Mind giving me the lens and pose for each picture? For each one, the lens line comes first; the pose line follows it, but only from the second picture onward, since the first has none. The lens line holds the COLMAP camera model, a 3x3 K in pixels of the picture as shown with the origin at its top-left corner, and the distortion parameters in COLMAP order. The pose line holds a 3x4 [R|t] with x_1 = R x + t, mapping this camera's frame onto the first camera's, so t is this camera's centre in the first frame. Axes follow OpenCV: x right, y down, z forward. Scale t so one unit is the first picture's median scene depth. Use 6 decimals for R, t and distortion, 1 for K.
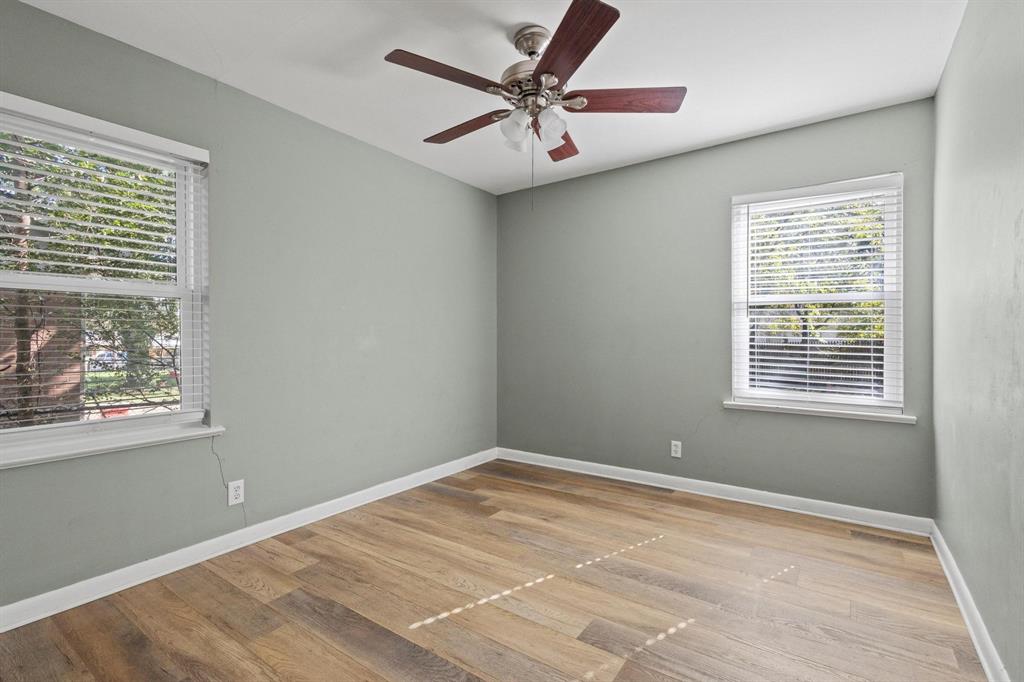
lens RADIAL K [[482.7, 0, 513.1], [0, 482.7, 341.1], [0, 0, 1]] dist [-0.030361, -0.000164]
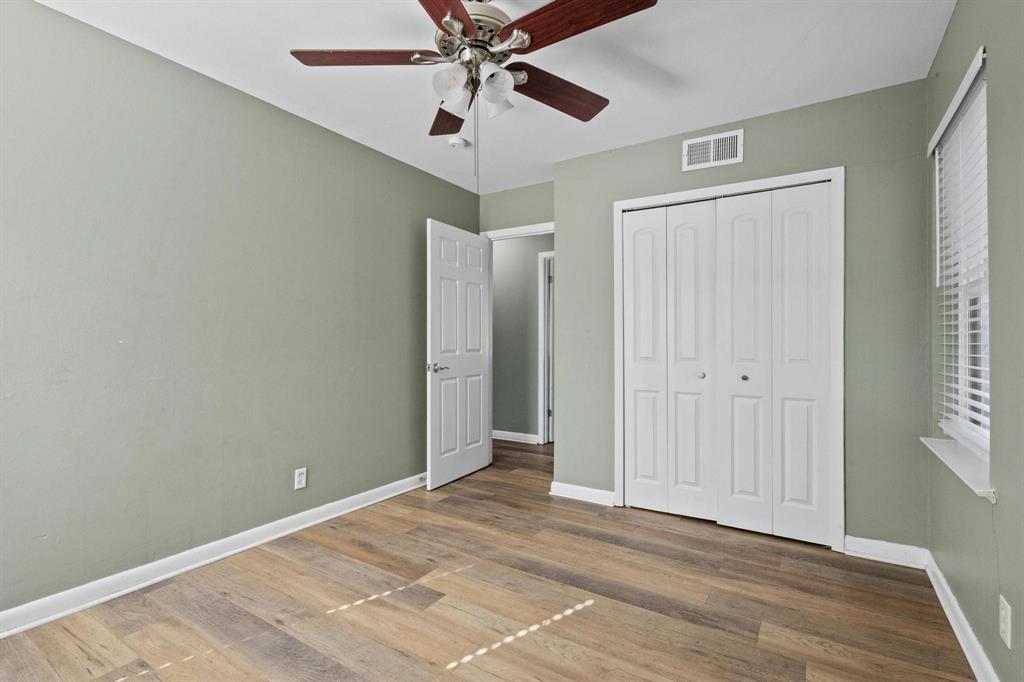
lens RADIAL K [[482.7, 0, 516.7], [0, 482.7, 338.7], [0, 0, 1]] dist [-0.030361, -0.000164]
pose [[-0.998626, 0.000545, -0.052394, 0.018436], [0.000393, 0.999996, 0.002904, -0.018221], [0.052395, 0.002879, -0.998622, 2.017035]]
